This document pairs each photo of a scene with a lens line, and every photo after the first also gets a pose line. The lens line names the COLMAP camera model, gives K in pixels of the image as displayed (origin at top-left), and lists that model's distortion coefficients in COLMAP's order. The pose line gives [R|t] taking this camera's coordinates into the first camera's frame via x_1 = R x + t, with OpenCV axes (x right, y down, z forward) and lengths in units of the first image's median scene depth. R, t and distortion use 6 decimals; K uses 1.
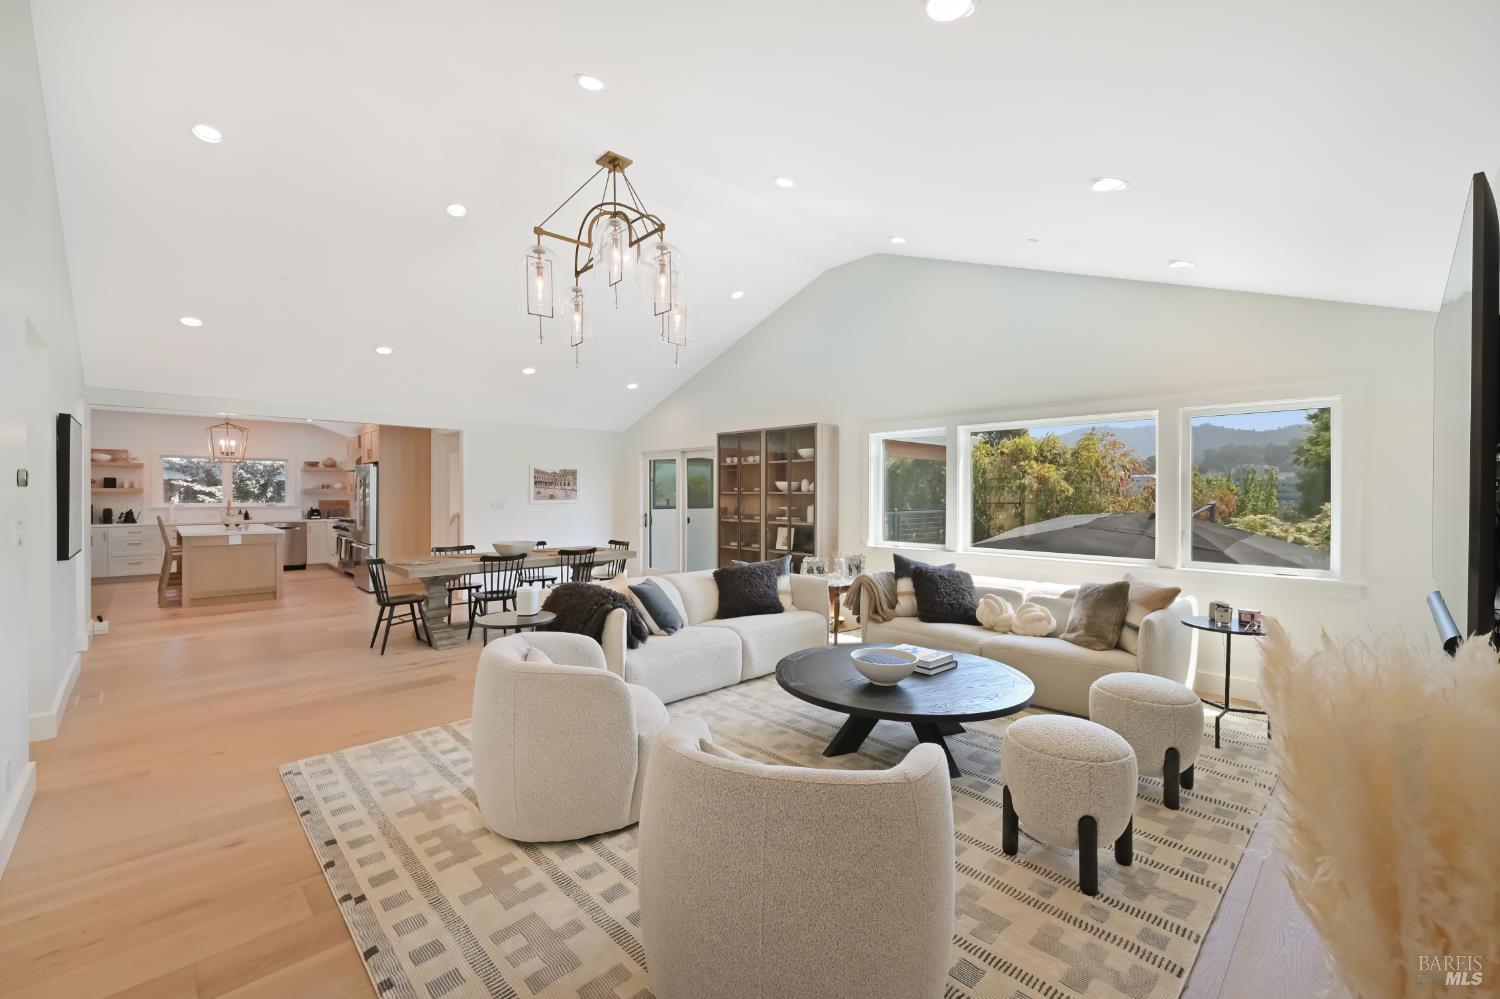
lens RADIAL K [[618.9, 0, 750.0], [0, 618.9, 499.5], [0, 0, 1]] dist [-0.000051, 0.000006]
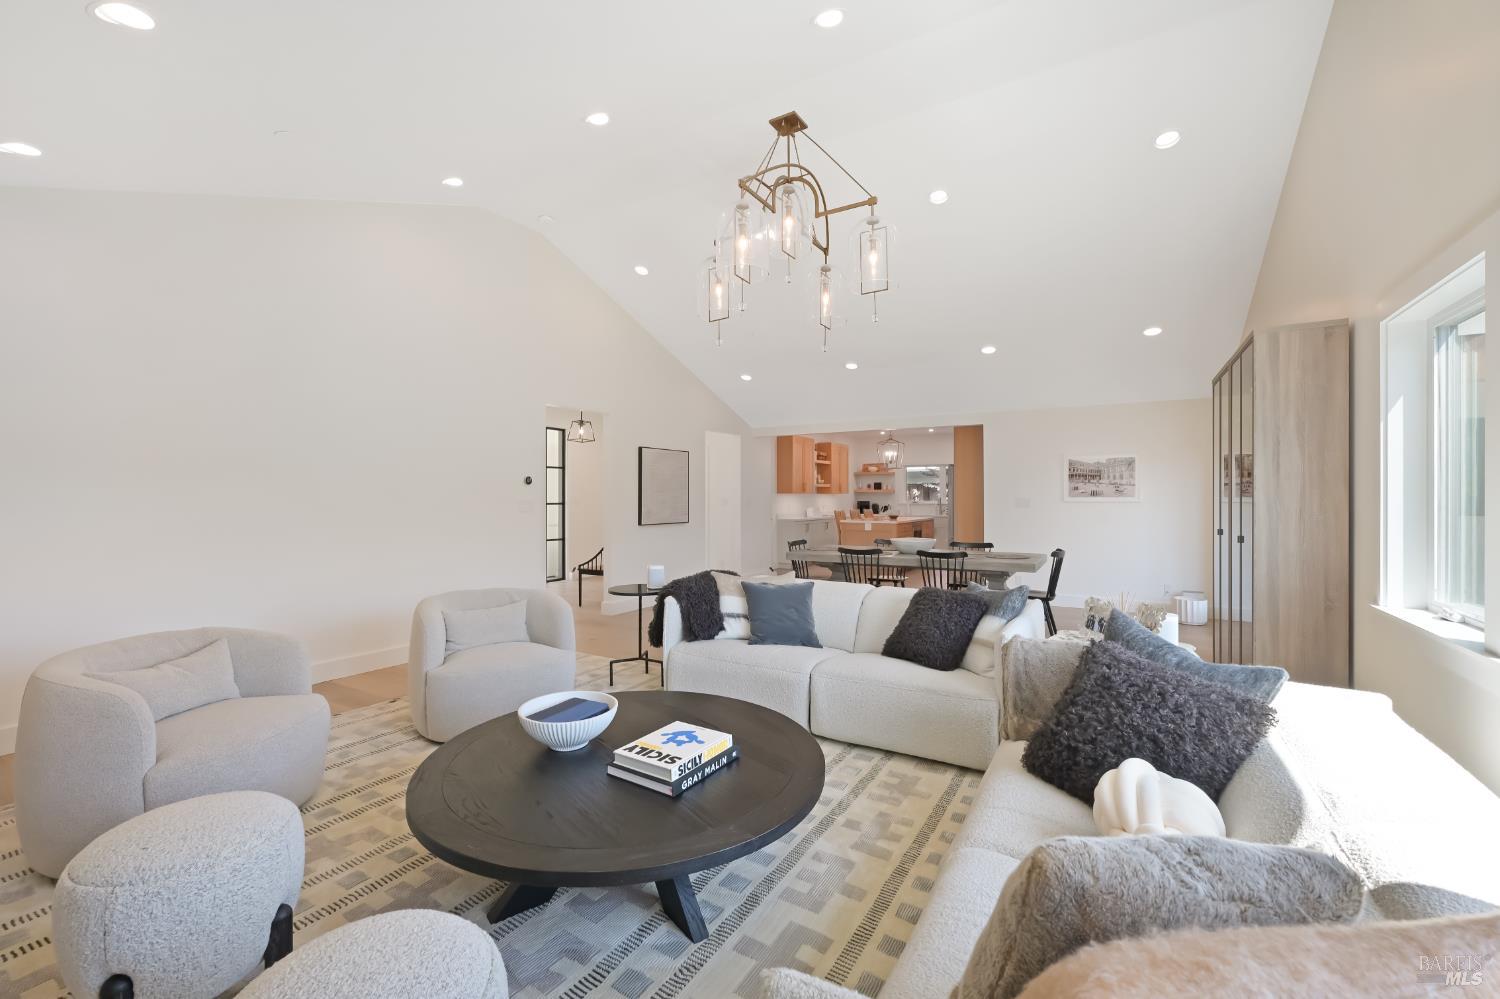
lens RADIAL K [[618.9, 0, 750.0], [0, 618.9, 499.5], [0, 0, 1]] dist [-0.000051, 0.000006]
pose [[0.255407, 0.004304, -0.966824, 0.345813], [-0.008996, 0.999957, 0.002075, 0.006076], [0.966792, 0.008168, 0.255435, 0.375002]]
